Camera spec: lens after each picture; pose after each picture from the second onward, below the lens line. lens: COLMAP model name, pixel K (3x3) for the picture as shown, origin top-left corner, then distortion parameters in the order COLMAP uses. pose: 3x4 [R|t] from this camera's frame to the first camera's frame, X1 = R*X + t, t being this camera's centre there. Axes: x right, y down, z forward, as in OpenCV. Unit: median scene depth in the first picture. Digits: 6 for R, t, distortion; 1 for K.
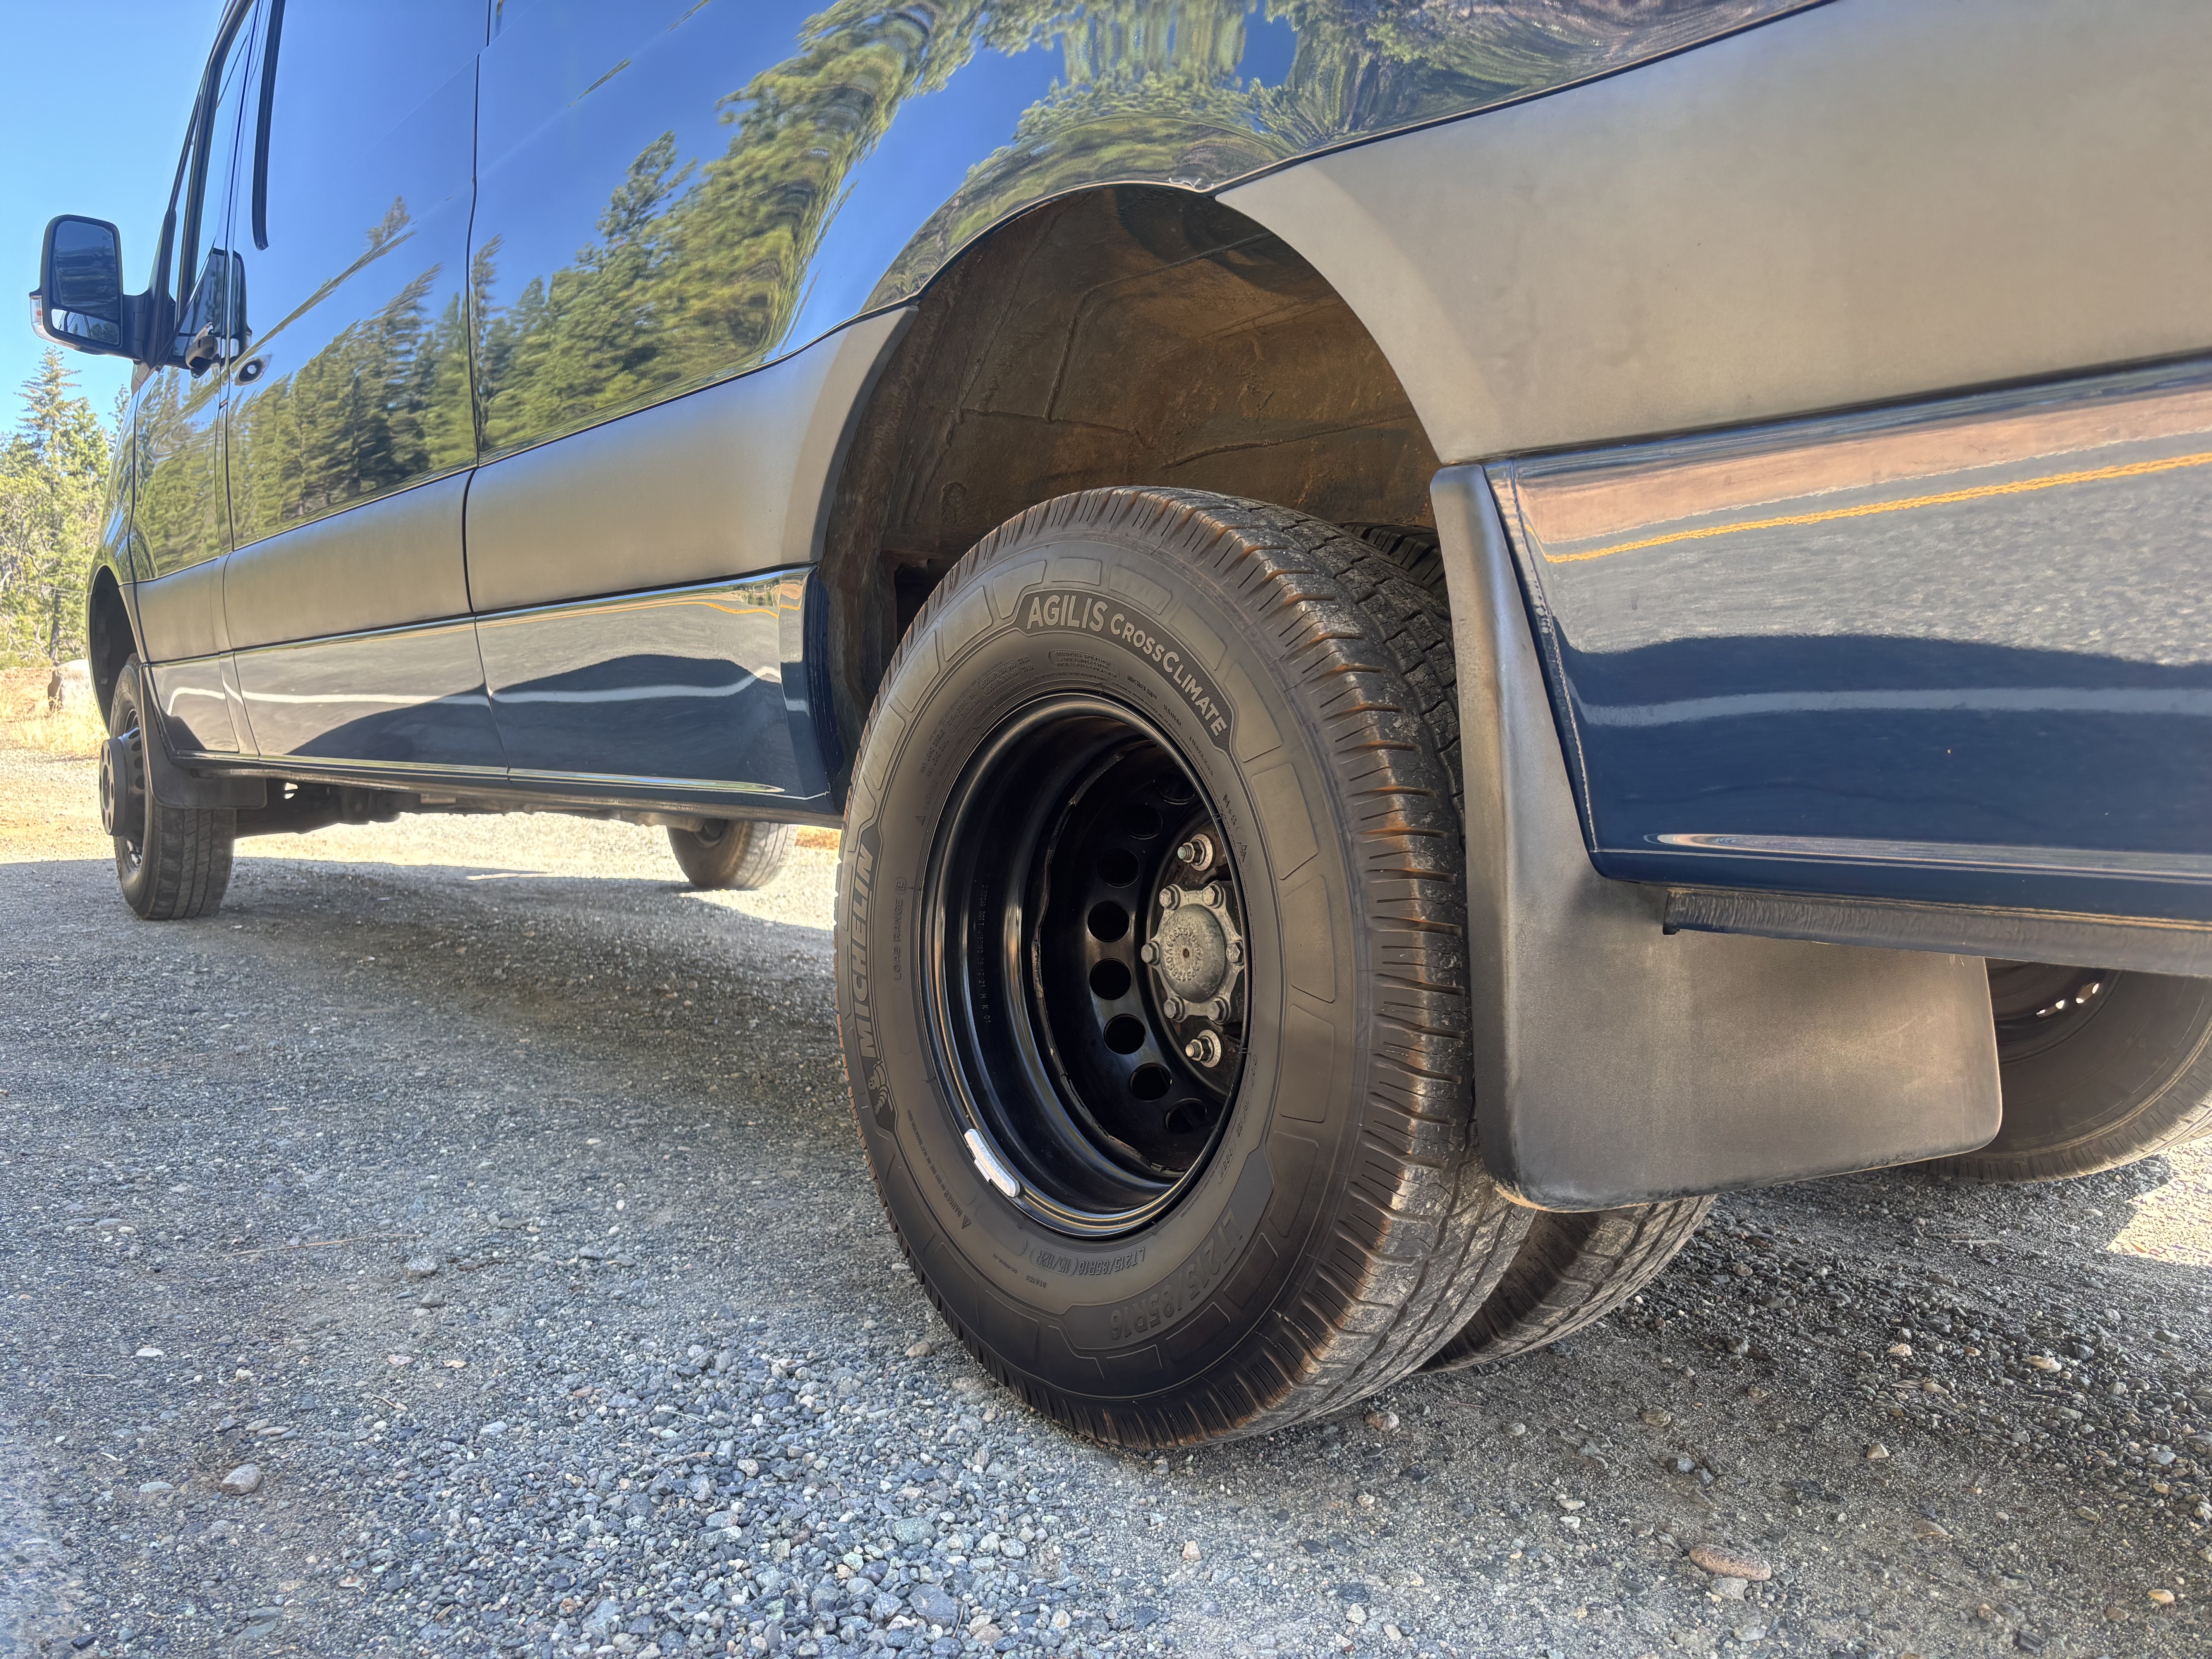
lens RADIAL K [[1666.0, 0, 1107.7], [0, 1666.0, 823.4], [0, 0, 1]] dist [0.032123, -0.032796]
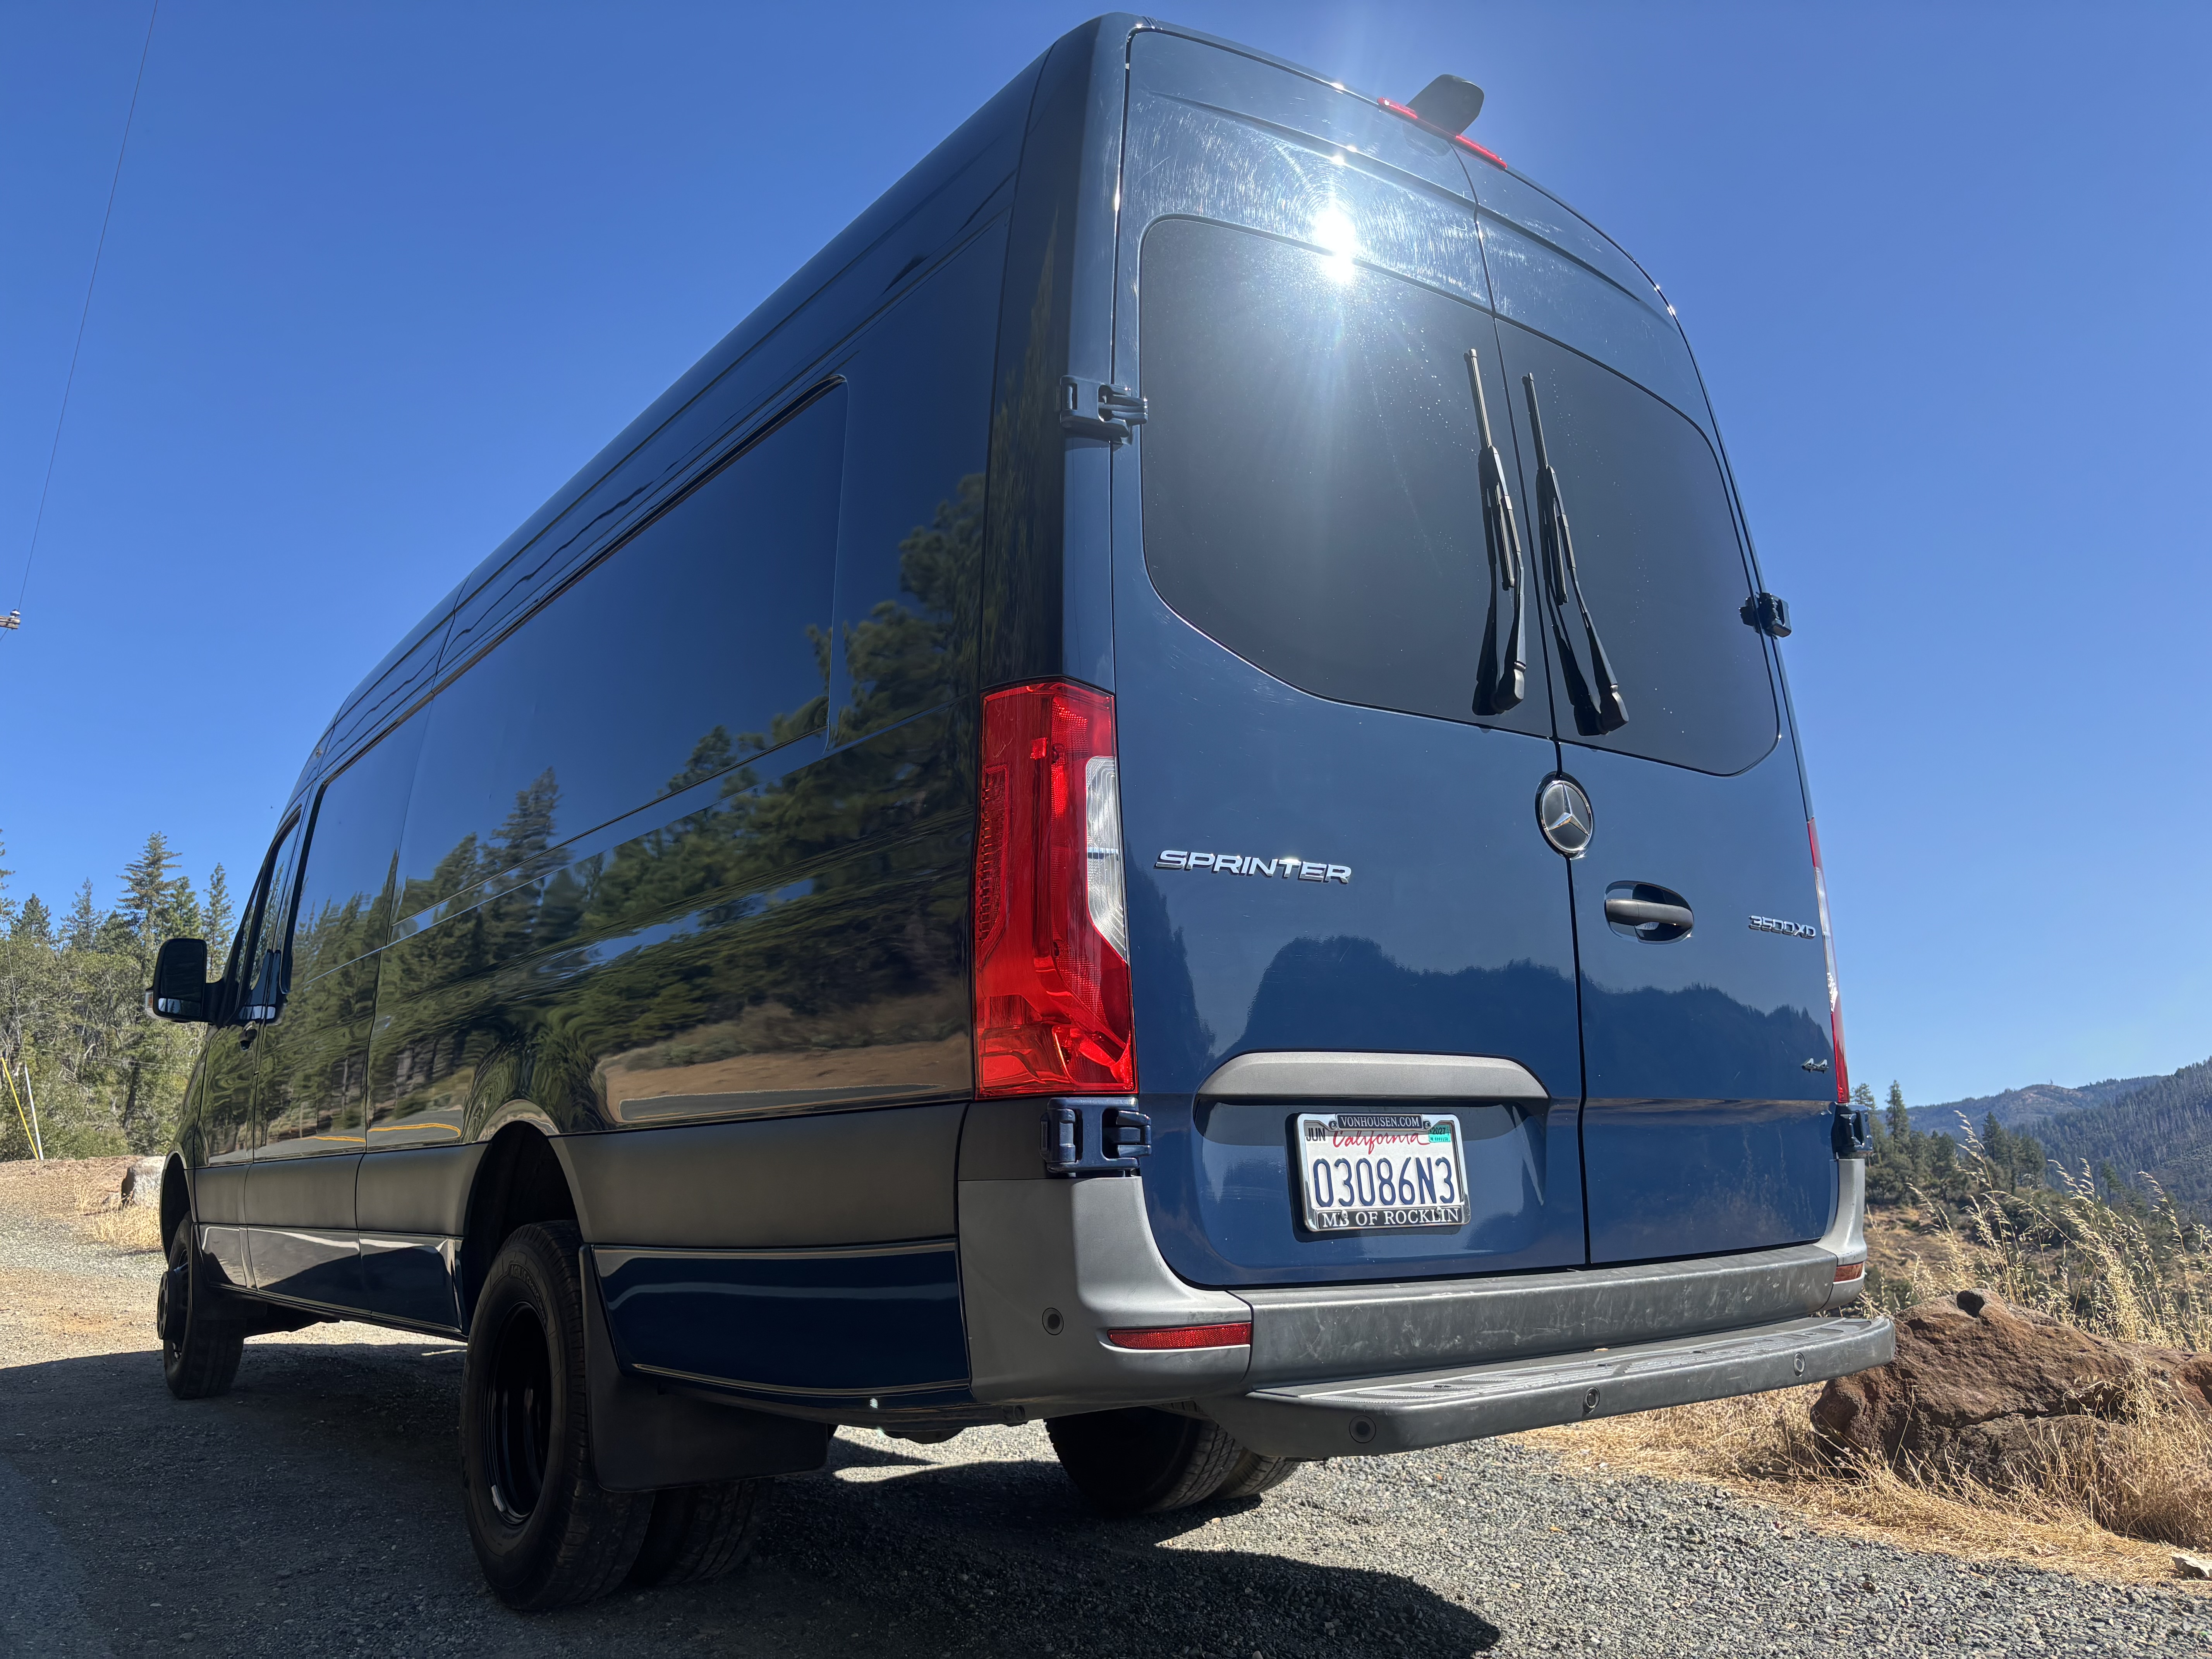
lens RADIAL K [[1666.0, 0, 1103.8], [0, 1666.0, 820.9], [0, 0, 1]] dist [0.032123, -0.032796]
pose [[0.998413, -0.047347, -0.030491, 0.306121], [0.038336, 0.968030, -0.247889, -0.037708], [0.041253, 0.246327, 0.968309, -0.519370]]
